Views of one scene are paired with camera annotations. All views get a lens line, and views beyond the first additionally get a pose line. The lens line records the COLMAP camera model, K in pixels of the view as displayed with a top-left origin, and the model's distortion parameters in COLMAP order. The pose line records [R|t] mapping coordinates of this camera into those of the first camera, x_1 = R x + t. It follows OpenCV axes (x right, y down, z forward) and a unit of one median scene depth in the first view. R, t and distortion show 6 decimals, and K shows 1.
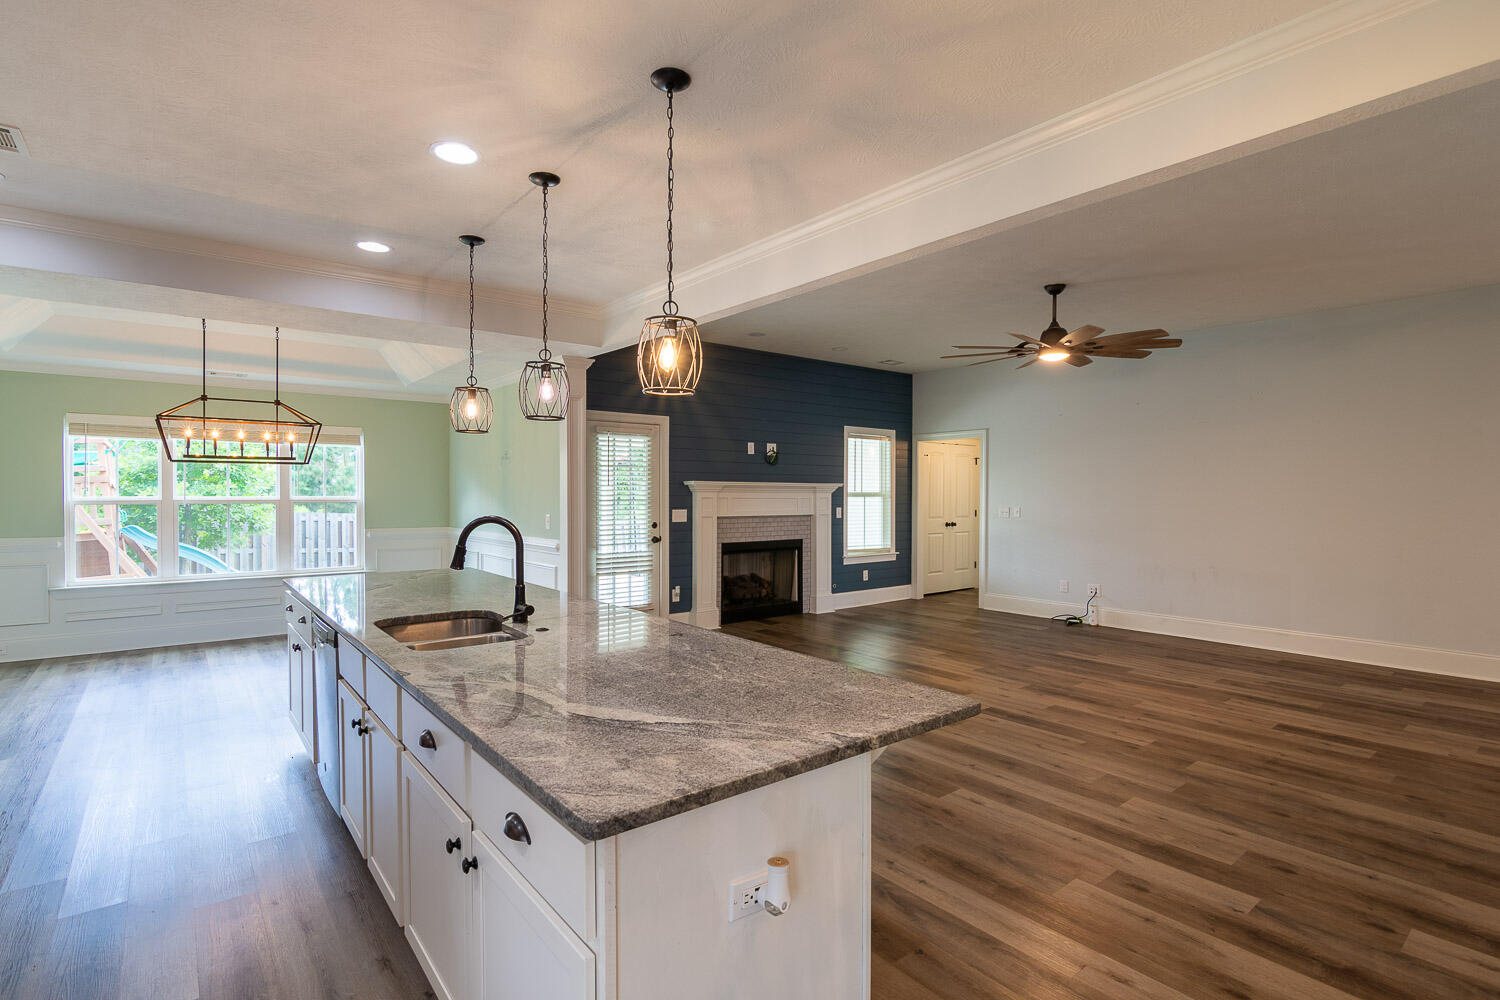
lens RADIAL K [[734.7, 0, 754.7], [0, 734.7, 503.3], [0, 0, 1]] dist [-0.006020, -0.001689]
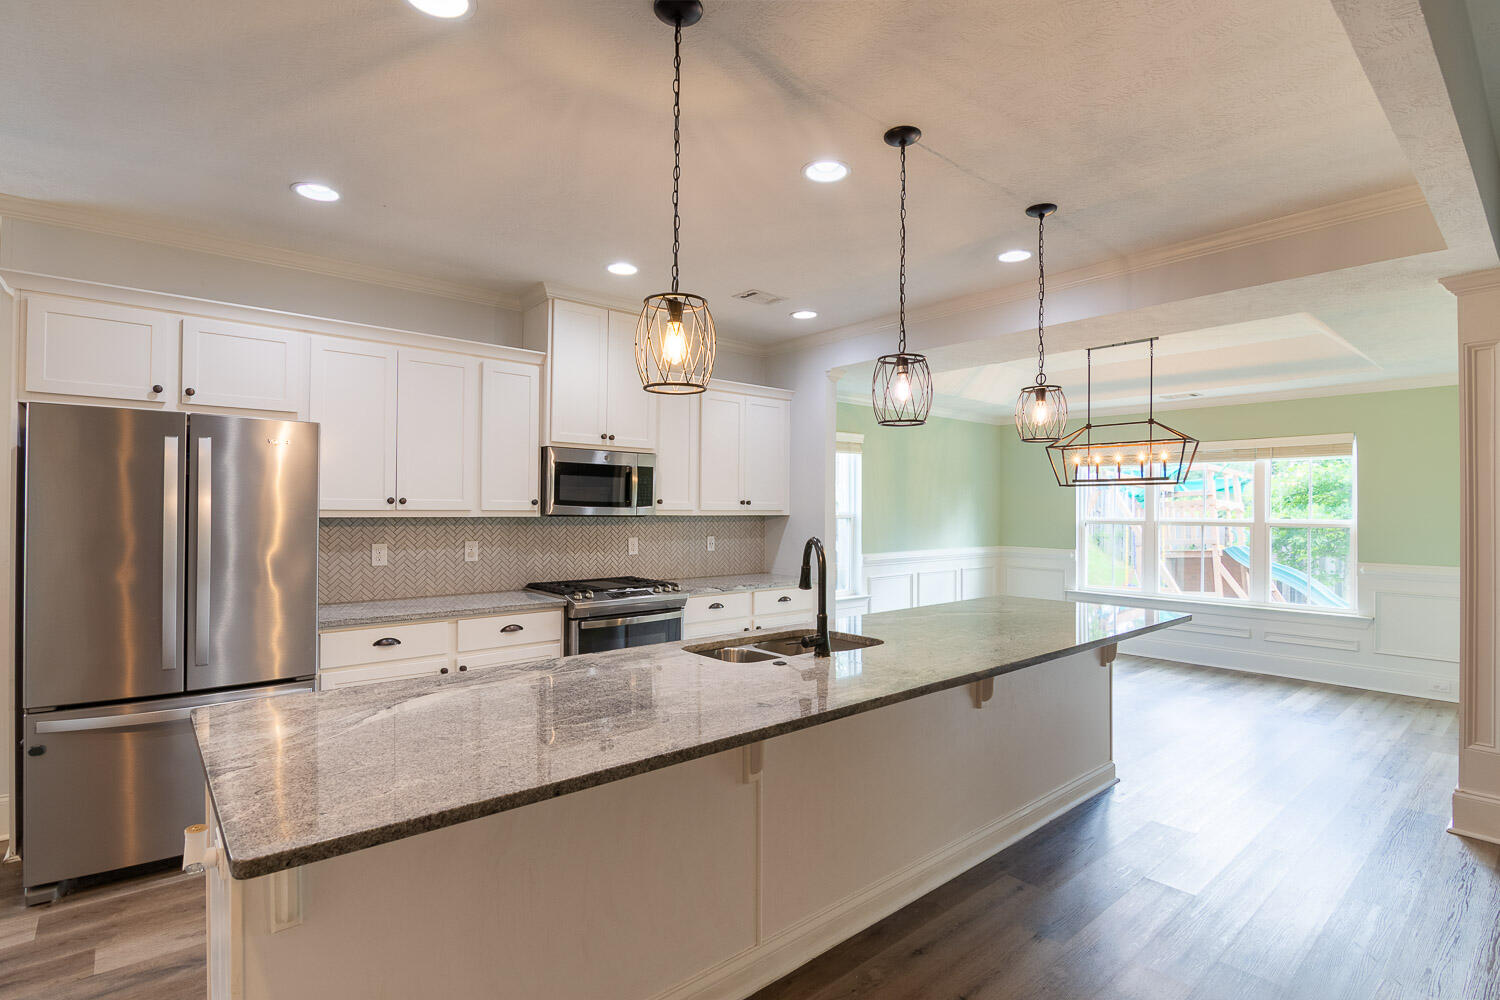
lens RADIAL K [[734.7, 0, 754.4], [0, 734.7, 503.0], [0, 0, 1]] dist [-0.006020, -0.001689]
pose [[0.011979, -0.011915, -0.999857, 0.314885], [-0.021622, 0.999692, -0.012172, -0.007325], [0.999694, 0.021765, 0.011718, 0.487972]]
